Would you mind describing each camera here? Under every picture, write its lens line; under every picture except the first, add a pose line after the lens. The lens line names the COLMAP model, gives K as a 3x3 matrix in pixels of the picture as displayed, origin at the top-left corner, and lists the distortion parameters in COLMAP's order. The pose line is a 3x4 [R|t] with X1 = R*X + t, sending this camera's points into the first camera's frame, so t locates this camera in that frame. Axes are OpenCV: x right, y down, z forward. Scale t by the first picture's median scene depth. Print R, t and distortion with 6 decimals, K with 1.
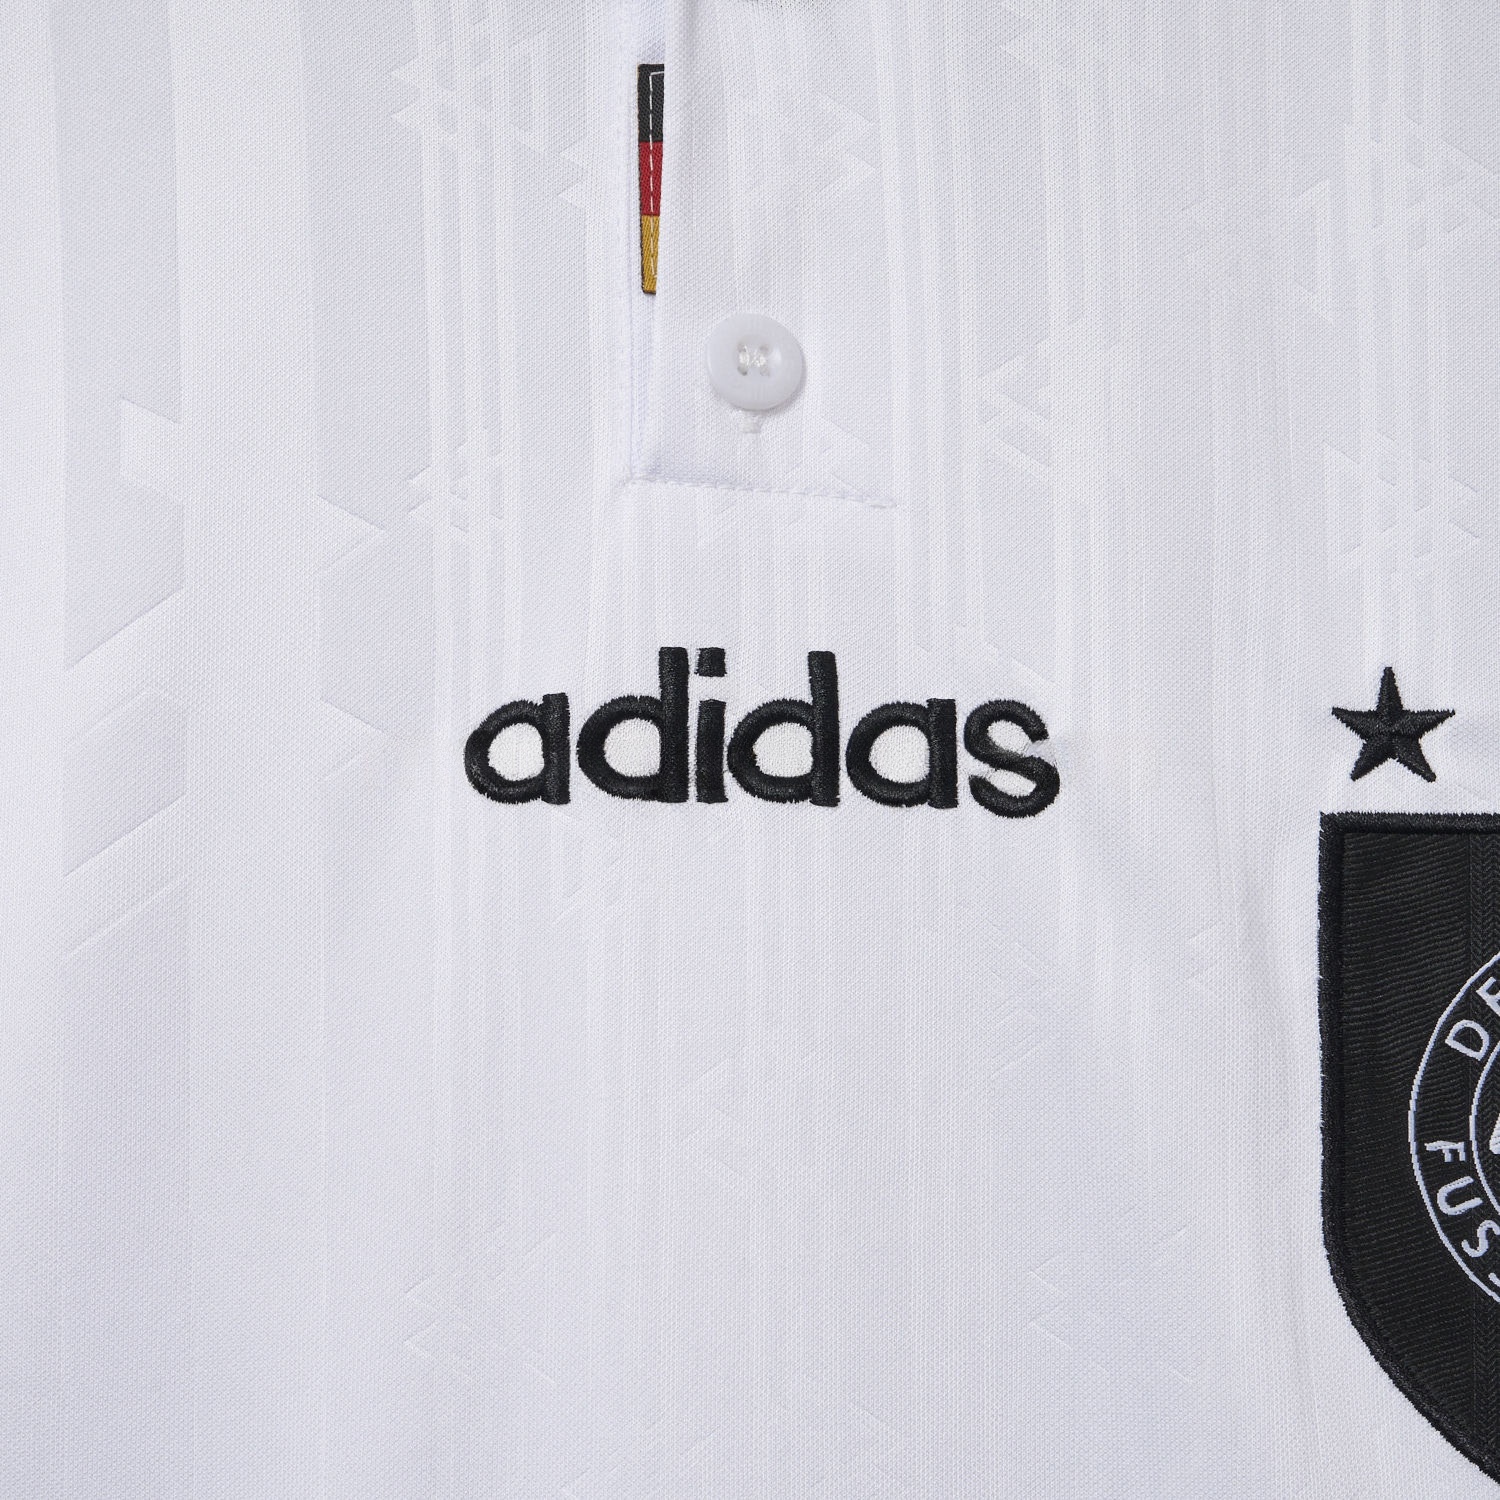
lens RADIAL K [[4750.7, 0, 748.2], [0, 4750.7, 749.0], [0, 0, 1]] dist [-0.116371, 0.000000]
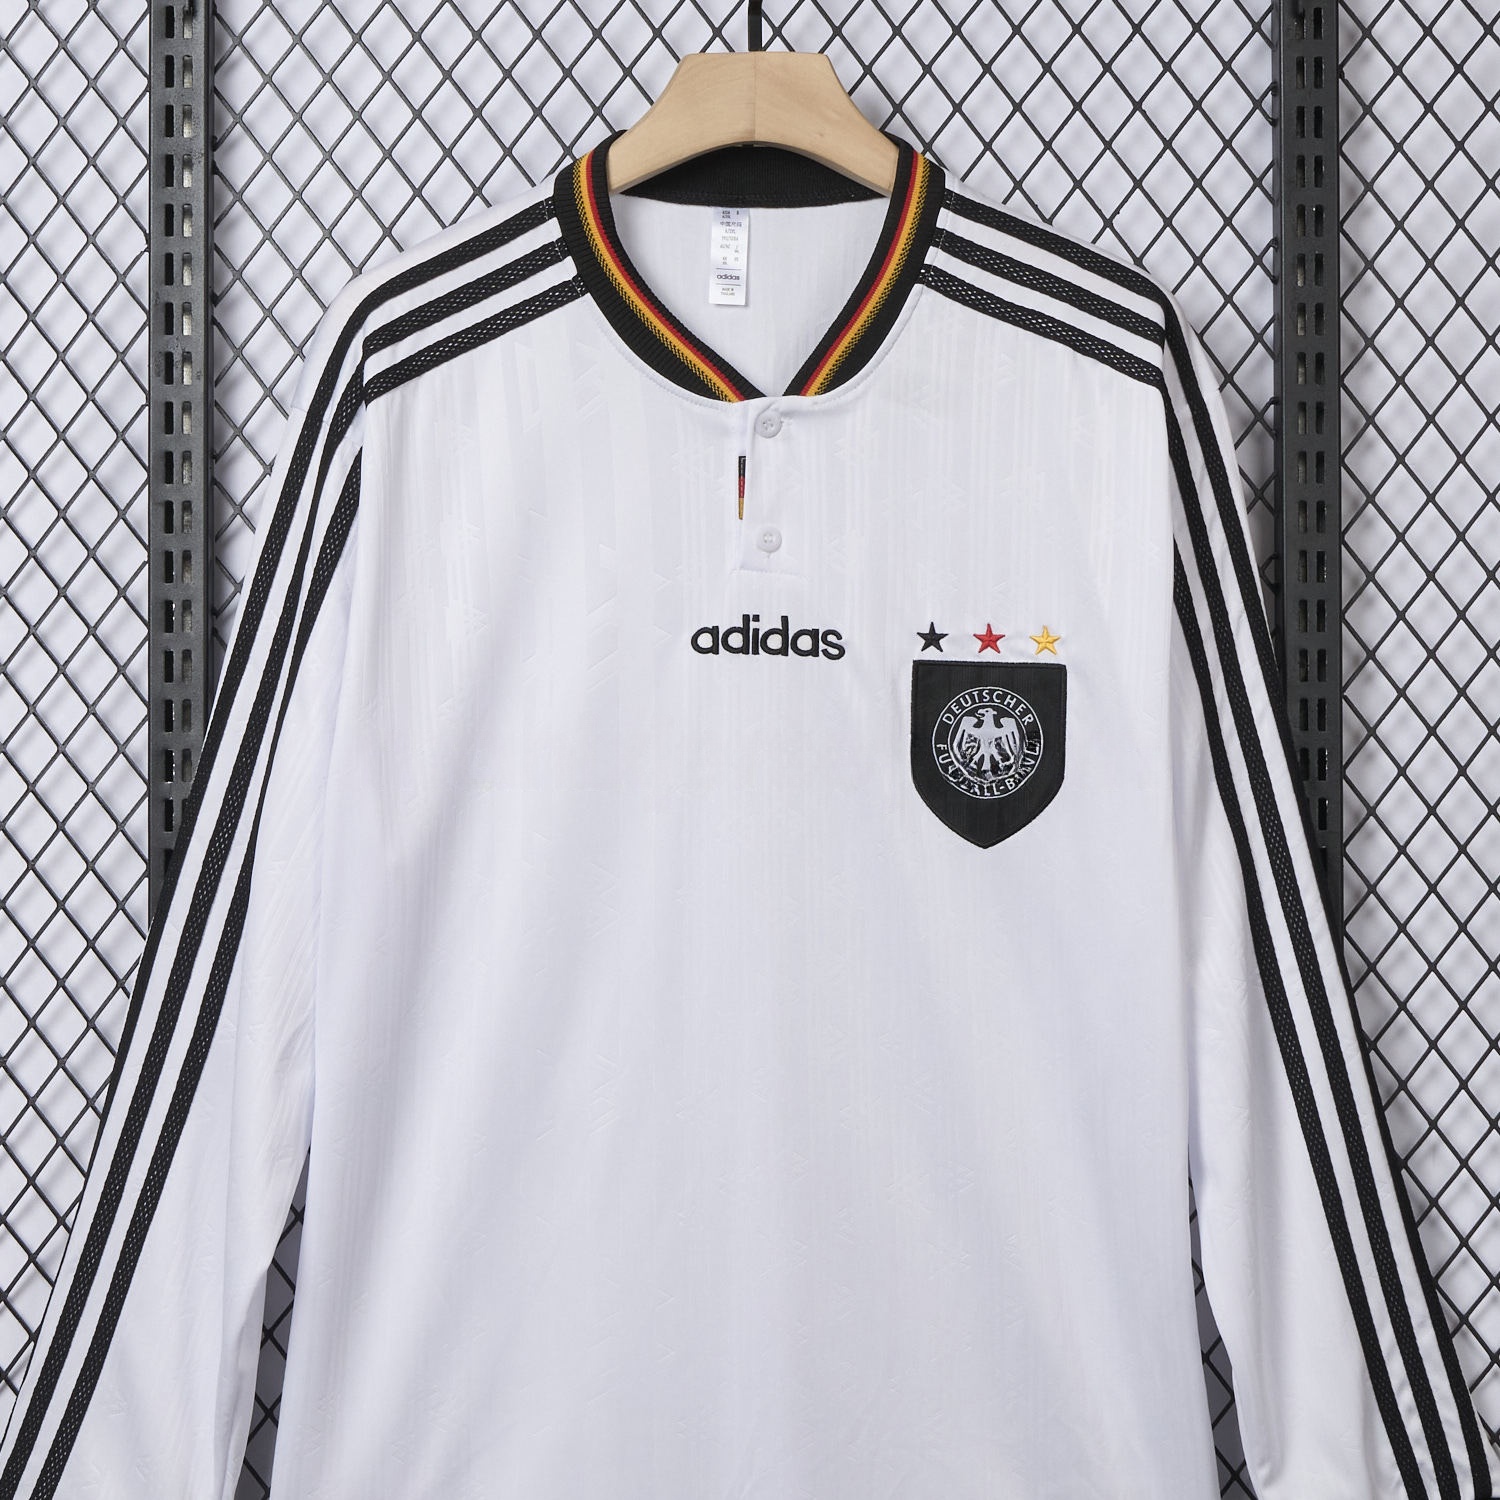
lens RADIAL K [[4750.7, 0, 750.7], [0, 4750.7, 750.3], [0, 0, 1]] dist [-0.116371, 0.000000]
pose [[0.999792, 0.017421, 0.010651, -0.051430], [-0.017961, 0.998440, 0.052876, -0.115478], [-0.009713, -0.053056, 0.998544, -2.871474]]
